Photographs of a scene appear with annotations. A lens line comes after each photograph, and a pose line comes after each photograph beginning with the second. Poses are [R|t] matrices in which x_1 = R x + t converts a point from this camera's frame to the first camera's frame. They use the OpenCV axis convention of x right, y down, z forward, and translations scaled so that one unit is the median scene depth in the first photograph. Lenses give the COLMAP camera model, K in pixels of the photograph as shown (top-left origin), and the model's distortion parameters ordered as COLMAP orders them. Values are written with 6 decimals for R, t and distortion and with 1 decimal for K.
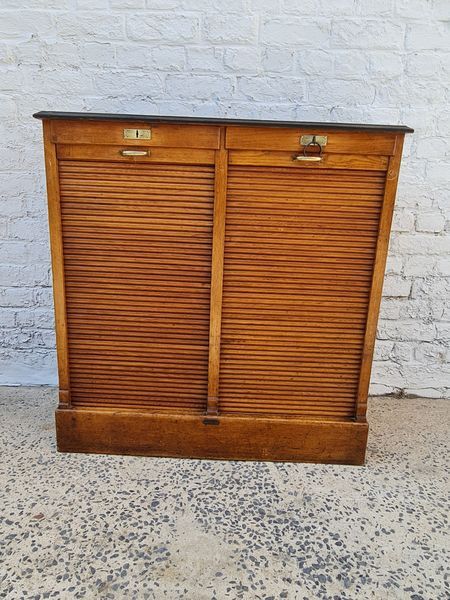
lens RADIAL K [[445.8, 0, 222.1], [0, 445.8, 301.2], [0, 0, 1]] dist [-0.000613, -0.001296]
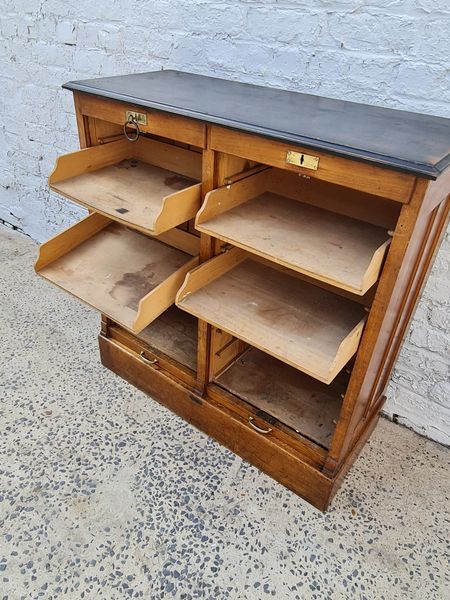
lens RADIAL K [[445.8, 0, 222.7], [0, 445.8, 301.4], [0, 0, 1]] dist [-0.000613, -0.001296]
pose [[0.806738, 0.338313, -0.484477, 0.469401], [-0.174776, 0.919813, 0.351279, -0.332898], [0.564471, -0.198715, 0.801177, 0.245163]]
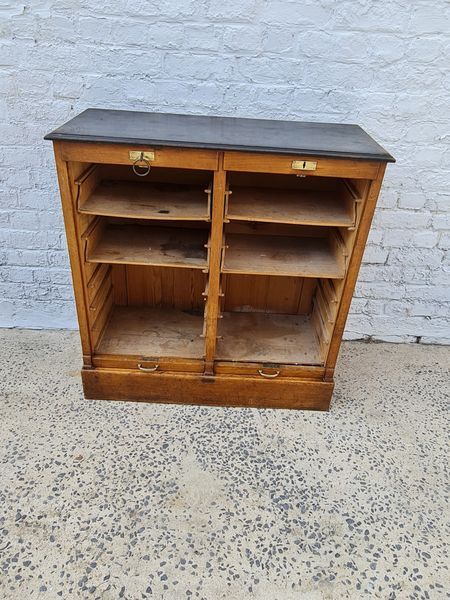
lens RADIAL K [[445.8, 0, 222.5], [0, 445.8, 300.9], [0, 0, 1]] dist [-0.000613, -0.001296]
pose [[0.999814, 0.012444, 0.014750, -0.005974], [-0.016253, 0.955063, 0.295956, -0.316716], [-0.010404, -0.296140, 0.955088, -0.121945]]
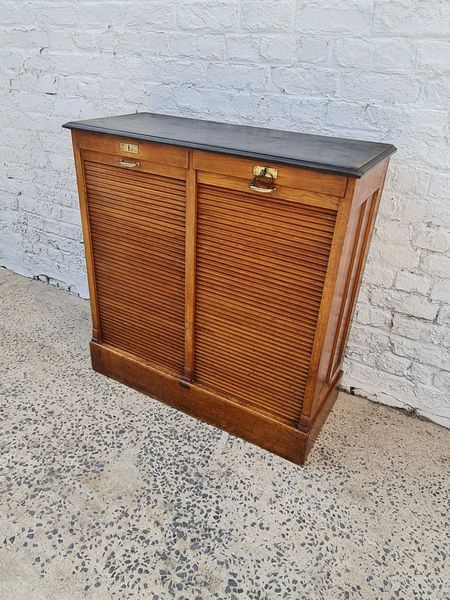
lens RADIAL K [[445.8, 0, 222.5], [0, 445.8, 301.1], [0, 0, 1]] dist [-0.000613, -0.001296]
pose [[0.875705, 0.239703, -0.419147, 0.533430], [-0.140604, 0.957046, 0.253561, -0.281335], [0.461922, -0.163111, 0.871793, 0.025975]]
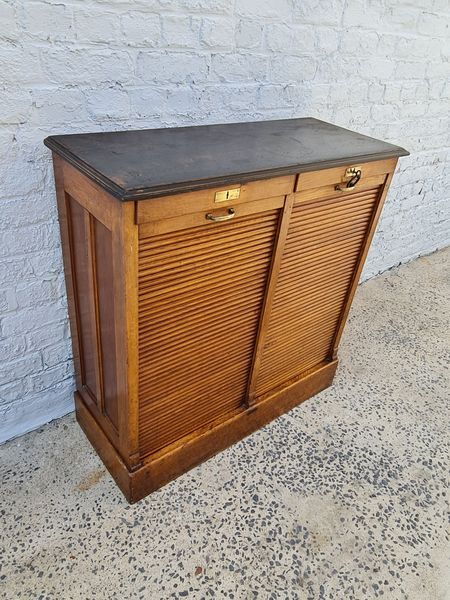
lens RADIAL K [[445.8, 0, 221.9], [0, 445.8, 300.7], [0, 0, 1]] dist [-0.000613, -0.001296]
pose [[0.770493, -0.318661, 0.552083, -0.647086], [0.096168, 0.914278, 0.393506, -0.462806], [-0.630152, -0.250101, 0.735090, 0.281753]]
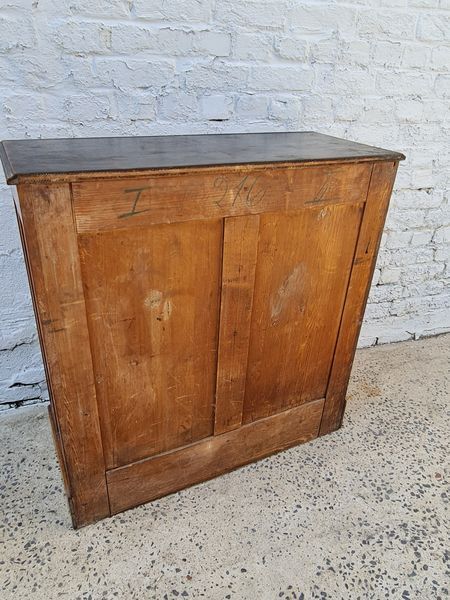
lens RADIAL K [[445.8, 0, 220.8], [0, 445.8, 300.8], [0, 0, 1]] dist [-0.000613, -0.001296]
pose [[0.947253, -0.145521, 0.285545, -1.125103], [0.073854, 0.966107, 0.247351, -0.330025], [-0.311861, -0.213216, 0.925895, 0.080434]]
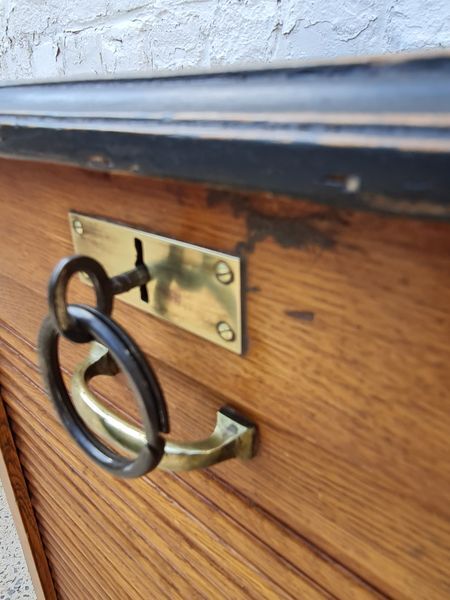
lens RADIAL K [[445.8, 0, 226.0], [0, 445.8, 301.5], [0, 0, 1]] dist [-0.000613, -0.001296]
pose [[0.753957, 0.227334, -0.616334, -0.097194], [-0.129047, 0.971187, 0.200358, -0.342241], [0.644124, -0.071525, 0.761570, 0.817059]]
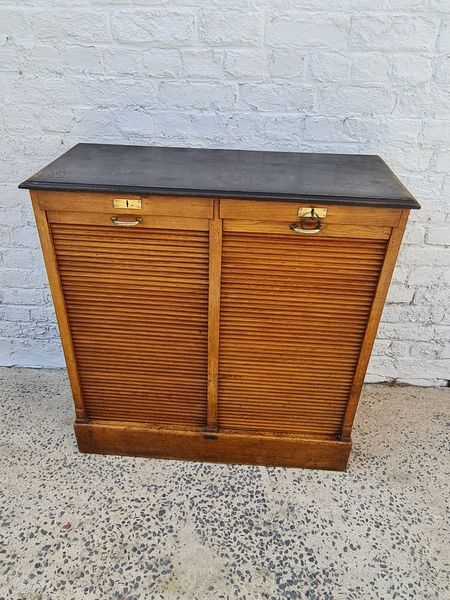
lens RADIAL K [[445.8, 0, 222.4], [0, 445.8, 301.1], [0, 0, 1]] dist [-0.000613, -0.001296]
pose [[0.998883, 0.013814, -0.045183, 0.052423], [0.000106, 0.955650, 0.294506, -0.400286], [0.047247, -0.294182, 0.954581, 0.029071]]
